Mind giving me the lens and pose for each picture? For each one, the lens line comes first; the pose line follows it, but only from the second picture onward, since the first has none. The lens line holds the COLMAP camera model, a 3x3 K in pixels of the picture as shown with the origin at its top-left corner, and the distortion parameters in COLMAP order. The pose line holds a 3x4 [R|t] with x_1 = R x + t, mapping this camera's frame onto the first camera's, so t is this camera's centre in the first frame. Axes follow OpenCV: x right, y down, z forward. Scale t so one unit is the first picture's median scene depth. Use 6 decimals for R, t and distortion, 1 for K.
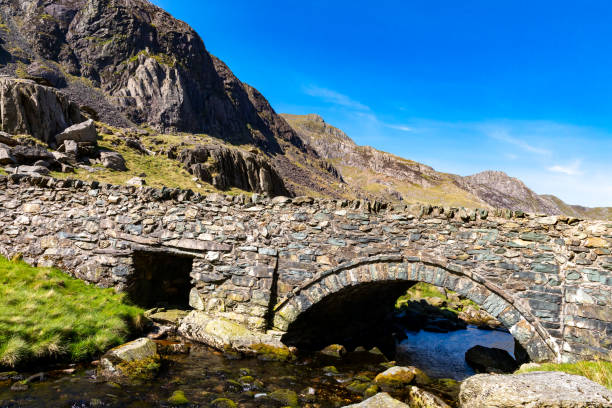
lens RADIAL K [[413.8, 0, 306.0], [0, 413.8, 204.0], [0, 0, 1]] dist [-0.000272, 0.000002]
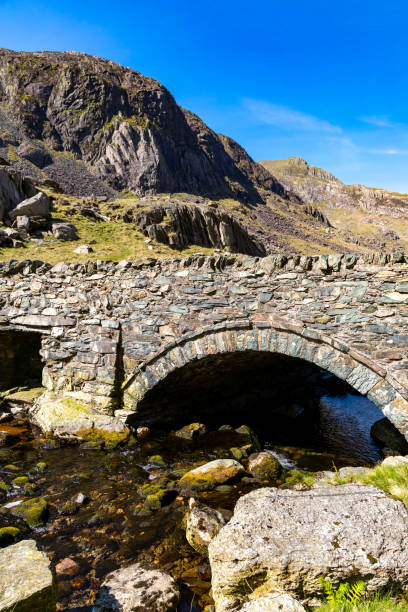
lens RADIAL K [[413.8, 0, 209.8], [0, 413.8, 306.3], [0, 0, 1]] dist [-0.000272, 0.000002]
pose [[0.976552, -0.065376, -0.205114, 0.296336], [0.089247, 0.989987, 0.109369, -0.000900], [0.195910, -0.125110, 0.972608, 0.178818]]
